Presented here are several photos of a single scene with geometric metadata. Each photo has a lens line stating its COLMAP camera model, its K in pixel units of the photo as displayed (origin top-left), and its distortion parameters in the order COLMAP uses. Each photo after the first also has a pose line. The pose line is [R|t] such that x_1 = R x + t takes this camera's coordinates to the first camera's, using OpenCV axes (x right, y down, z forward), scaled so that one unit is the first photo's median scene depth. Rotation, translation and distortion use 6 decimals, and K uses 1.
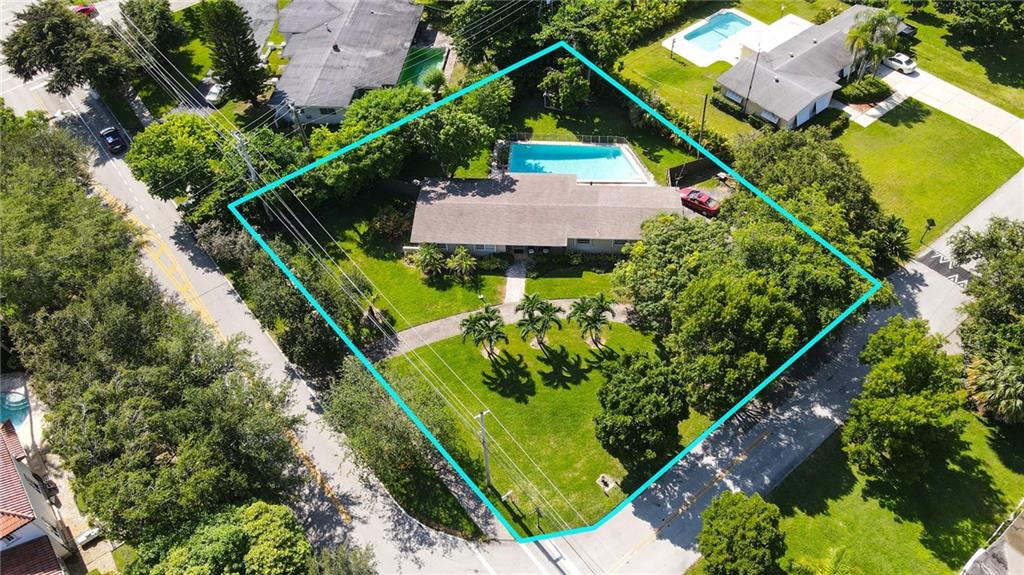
lens RADIAL K [[752.6, 0, 512.0], [0, 752.6, 287.5], [0, 0, 1]] dist [-0.013470, 0.060426]
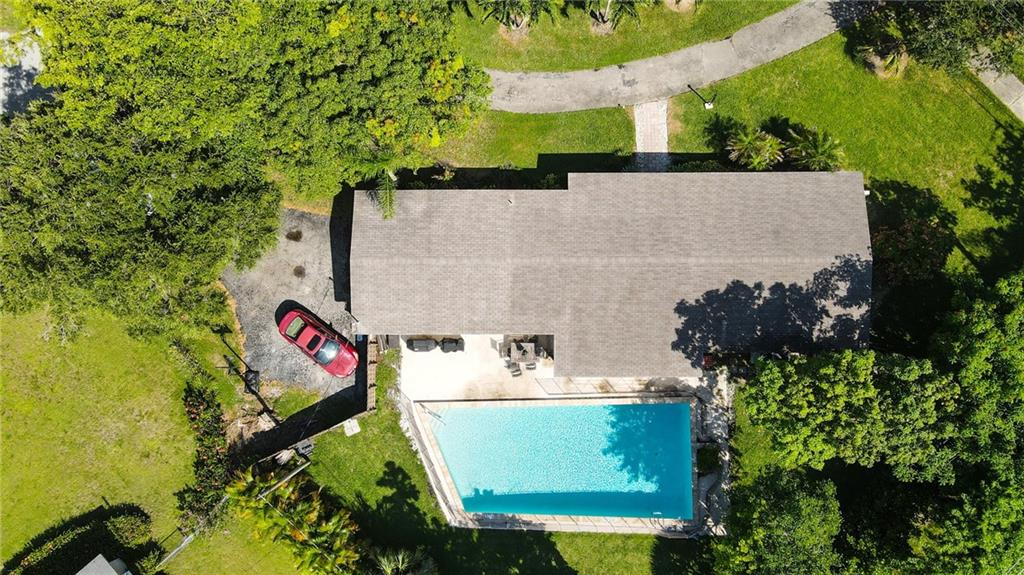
lens RADIAL K [[752.6, 0, 512.0], [0, 752.6, 287.5], [0, 0, 1]] dist [-0.013470, 0.060426]
pose [[-0.994959, 0.081406, 0.058556, 0.094501], [-0.016717, -0.710412, 0.703588, -0.538052], [0.098875, 0.699063, 0.708192, 0.720565]]
